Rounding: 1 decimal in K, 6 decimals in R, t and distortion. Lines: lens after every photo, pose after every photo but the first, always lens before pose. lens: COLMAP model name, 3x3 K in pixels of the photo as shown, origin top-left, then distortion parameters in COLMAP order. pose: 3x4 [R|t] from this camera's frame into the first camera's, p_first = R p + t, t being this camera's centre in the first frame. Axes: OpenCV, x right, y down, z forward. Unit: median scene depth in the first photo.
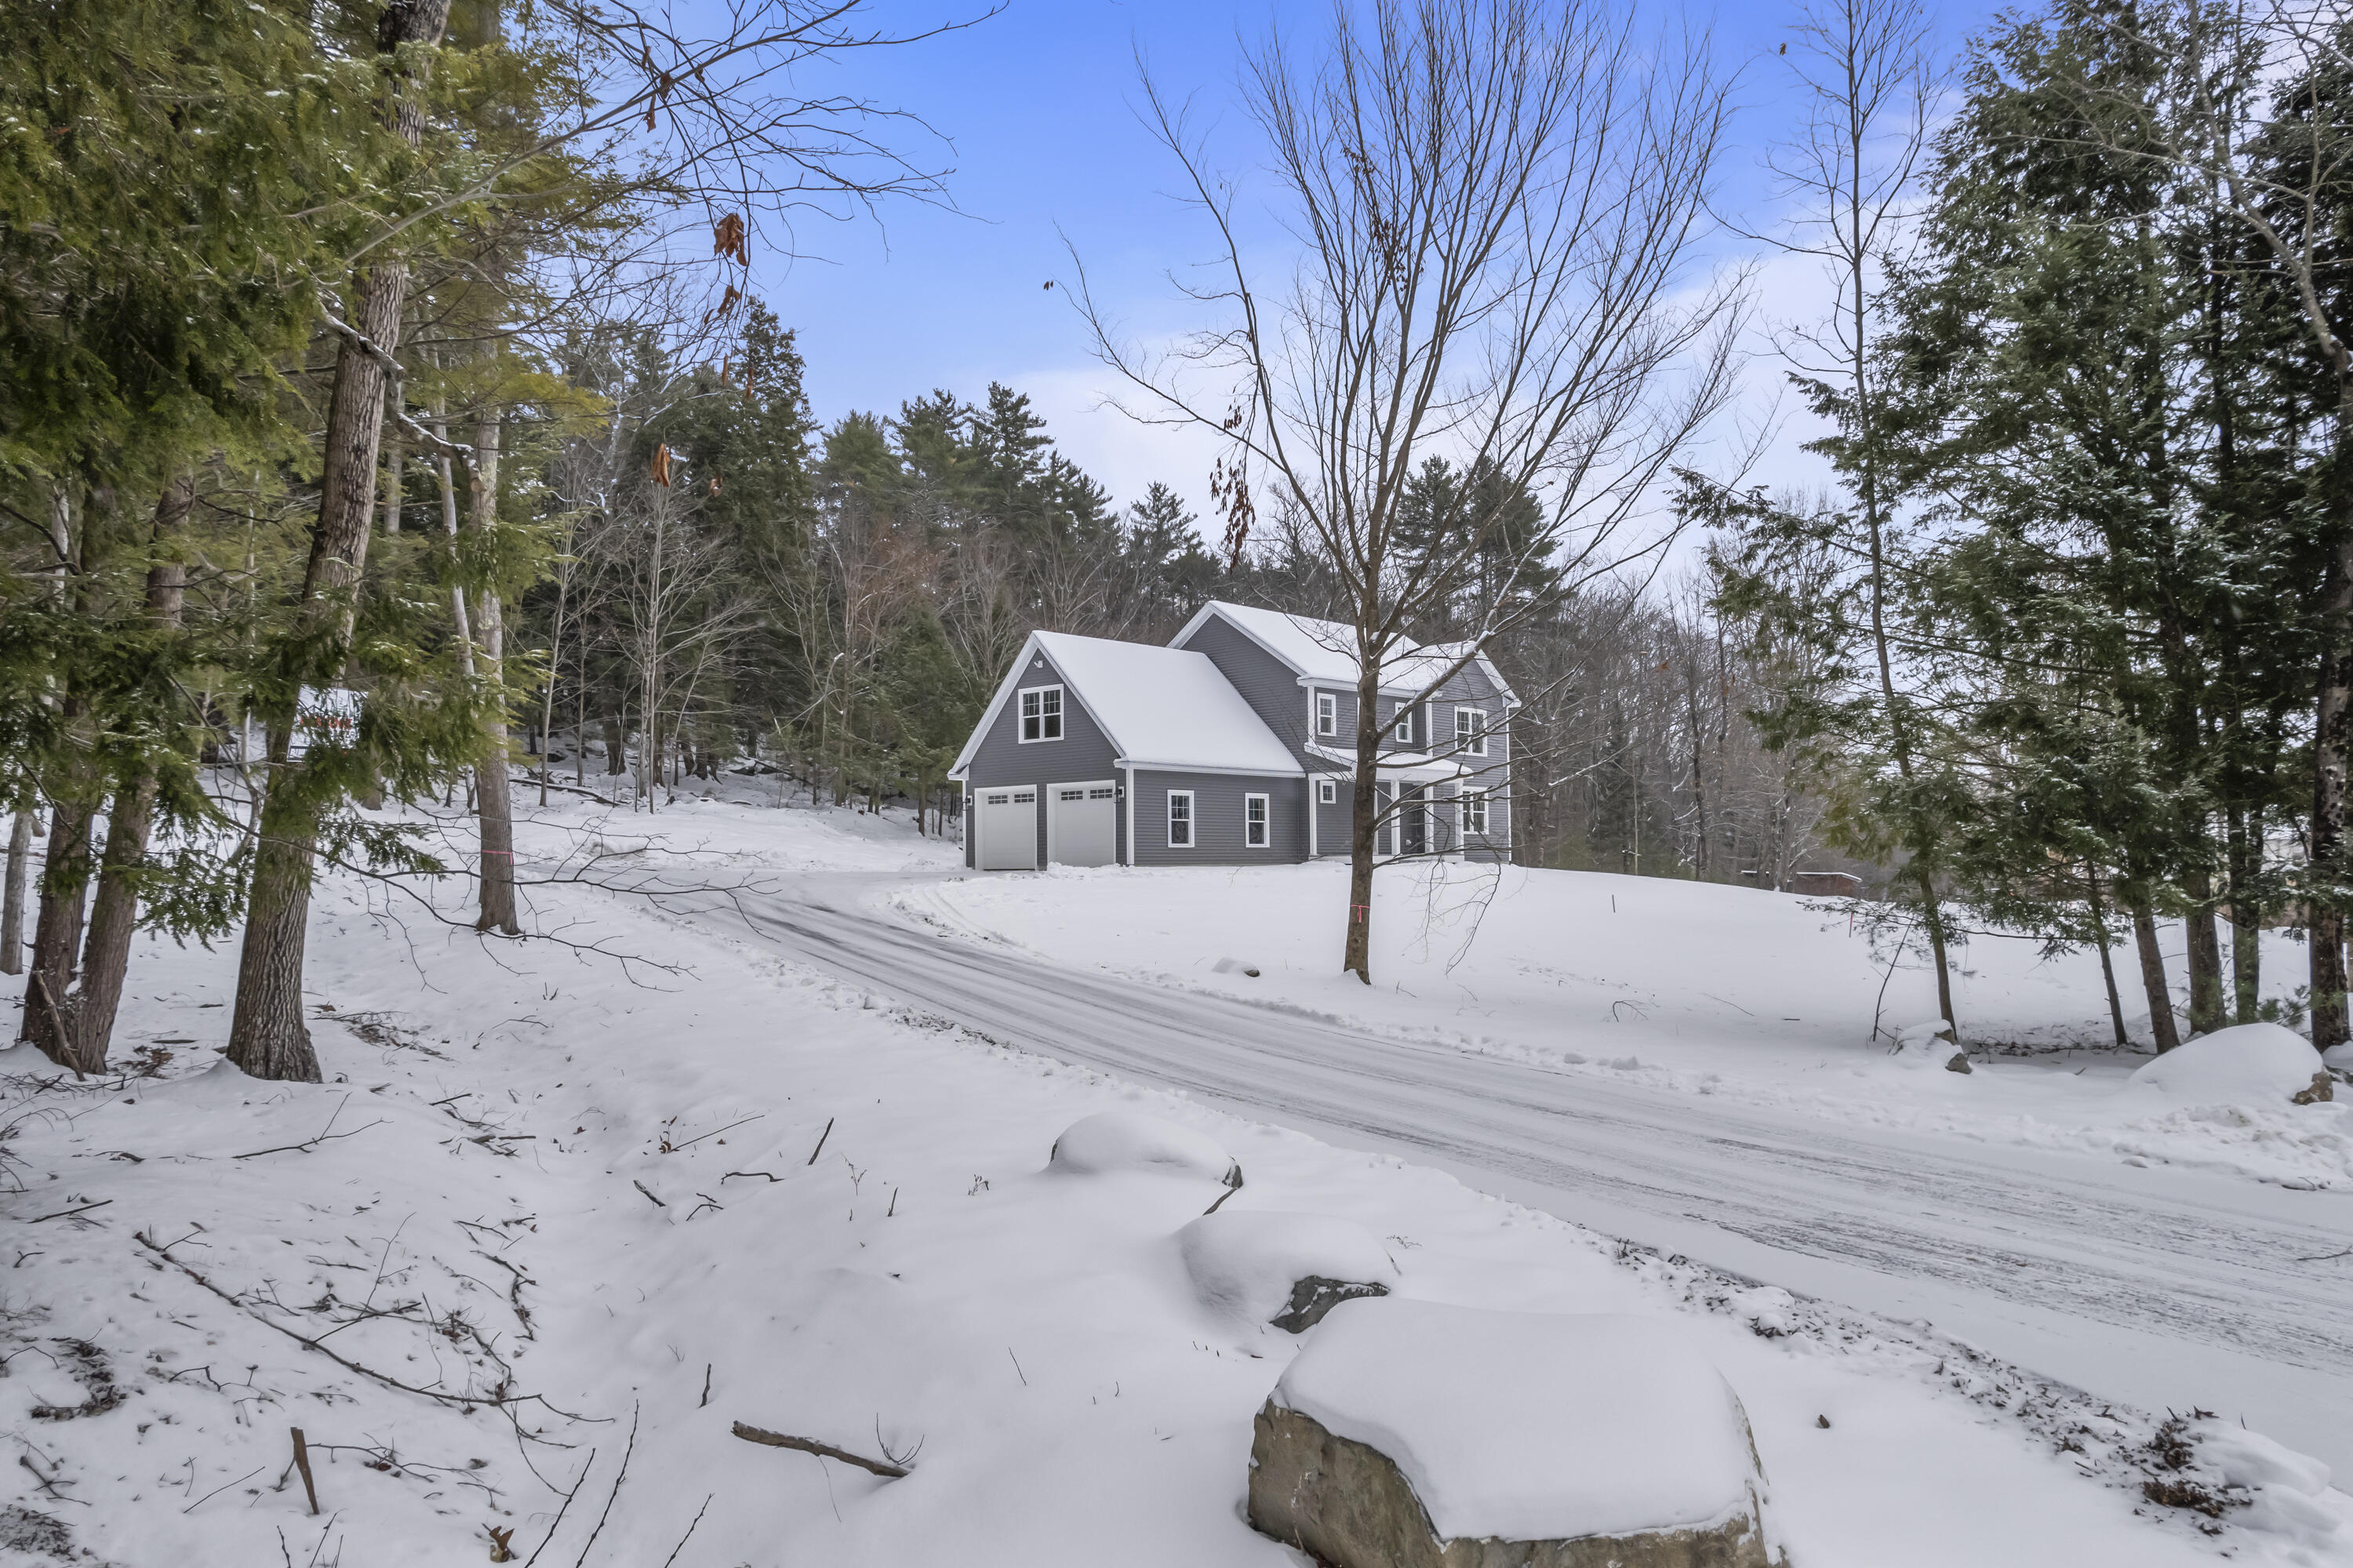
lens RADIAL K [[1523.1, 0, 1165.4], [0, 1523.1, 787.4], [0, 0, 1]] dist [-0.036820, 0.018875]
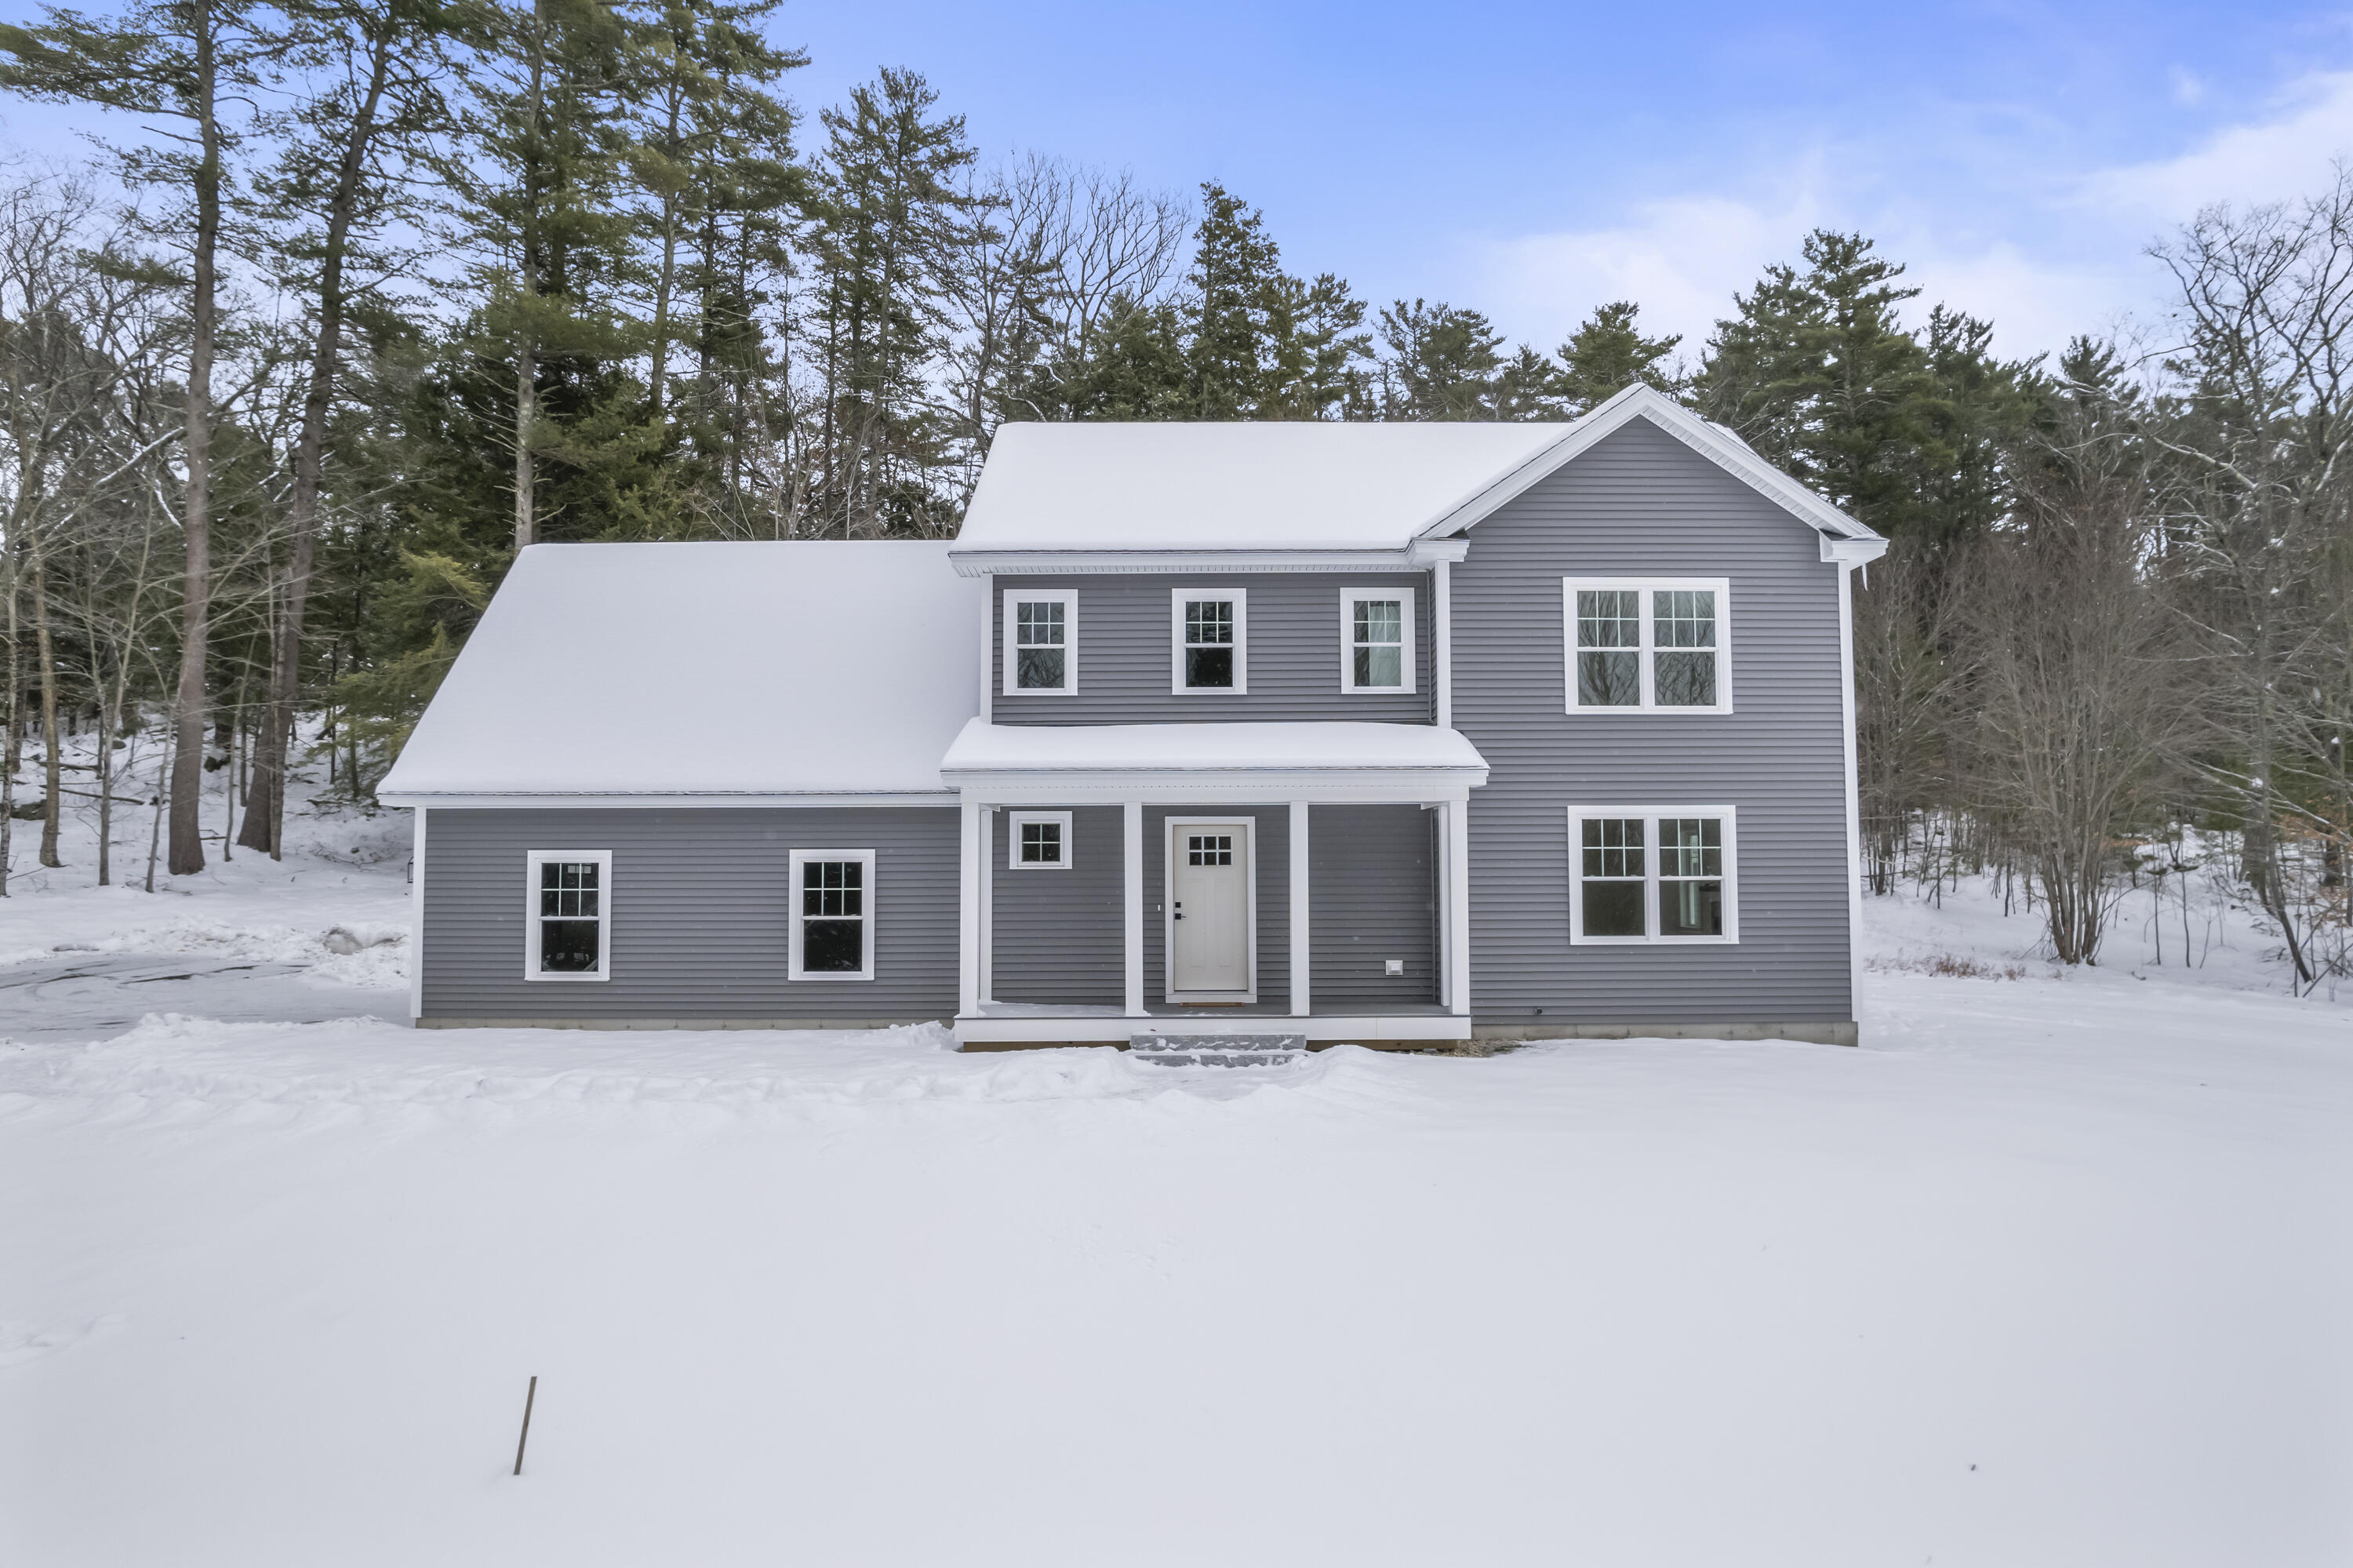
lens RADIAL K [[1523.1, 0, 1208.7], [0, 1523.1, 819.4], [0, 0, 1]] dist [-0.036820, 0.018875]
pose [[0.705344, -0.032431, -0.708123, 0.383569], [0.033759, 0.999356, -0.012142, 0.003658], [0.708061, -0.015341, 0.705985, 0.701929]]
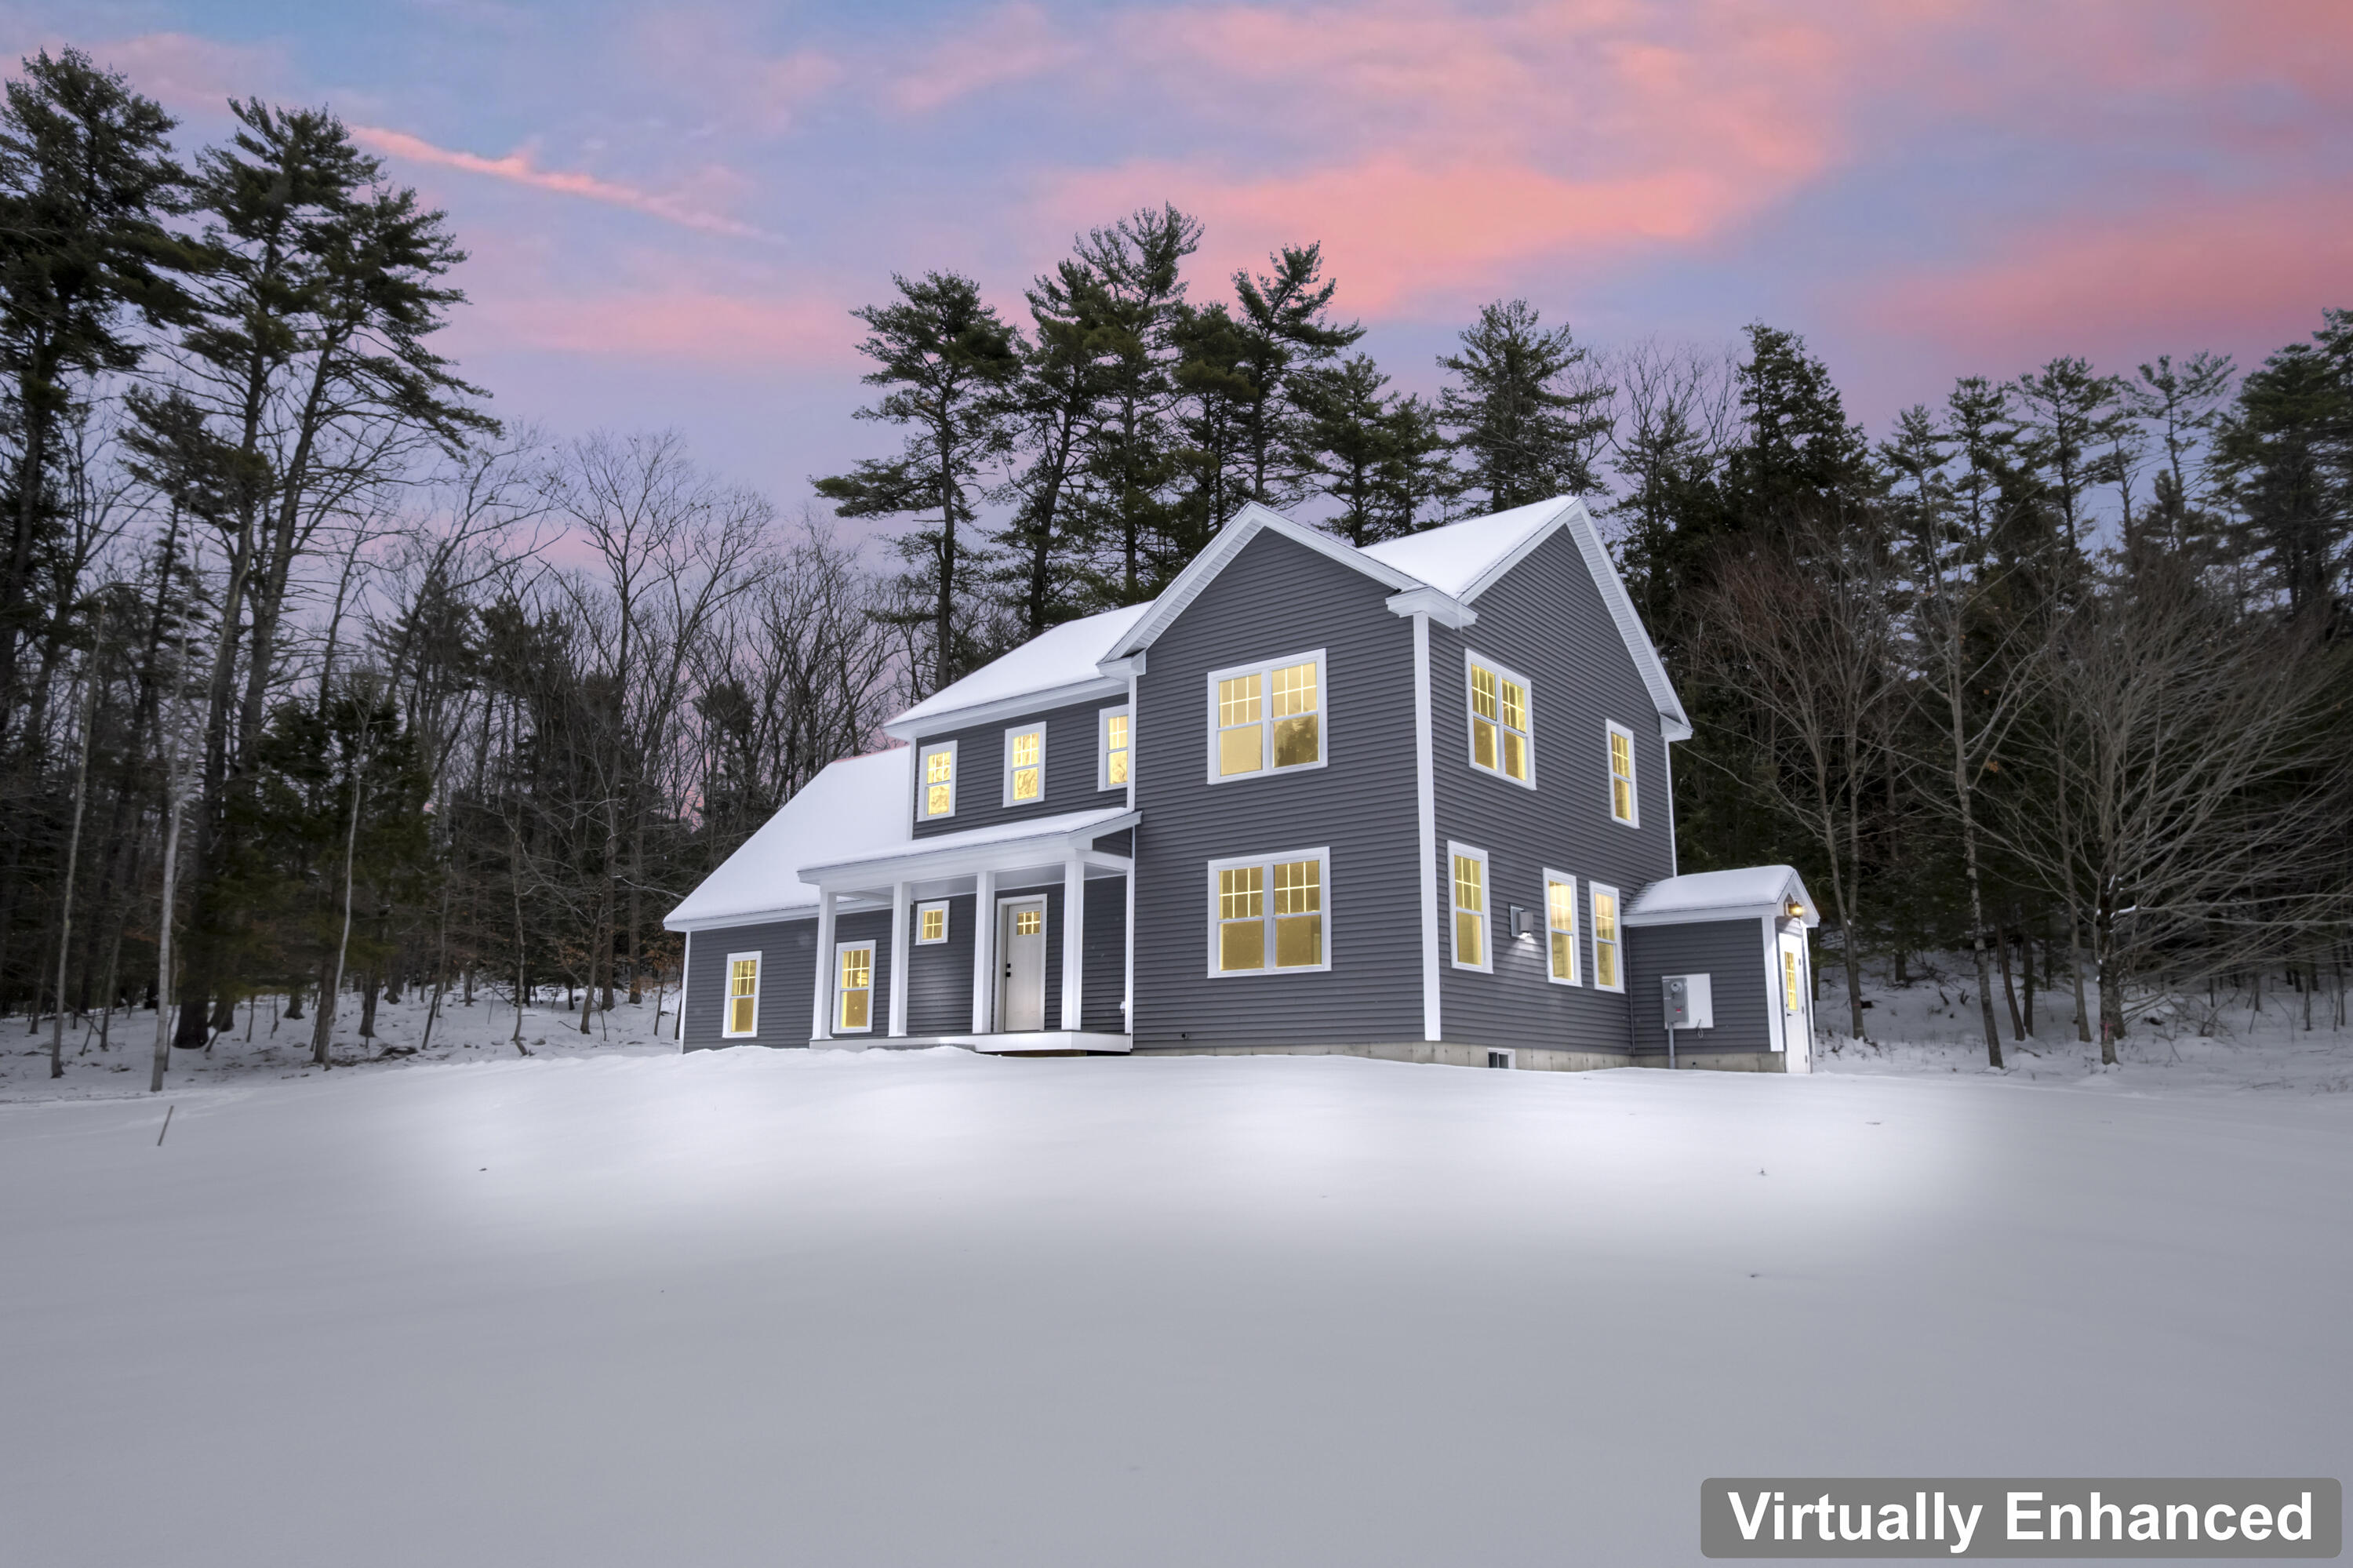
lens RADIAL K [[1523.1, 0, 1178.5], [0, 1523.1, 803.1], [0, 0, 1]] dist [-0.036820, 0.018875]
pose [[0.101878, -0.185229, -0.977400, 0.603346], [0.040131, 0.982478, -0.182008, 0.058904], [0.993987, -0.020681, 0.107527, 0.954503]]
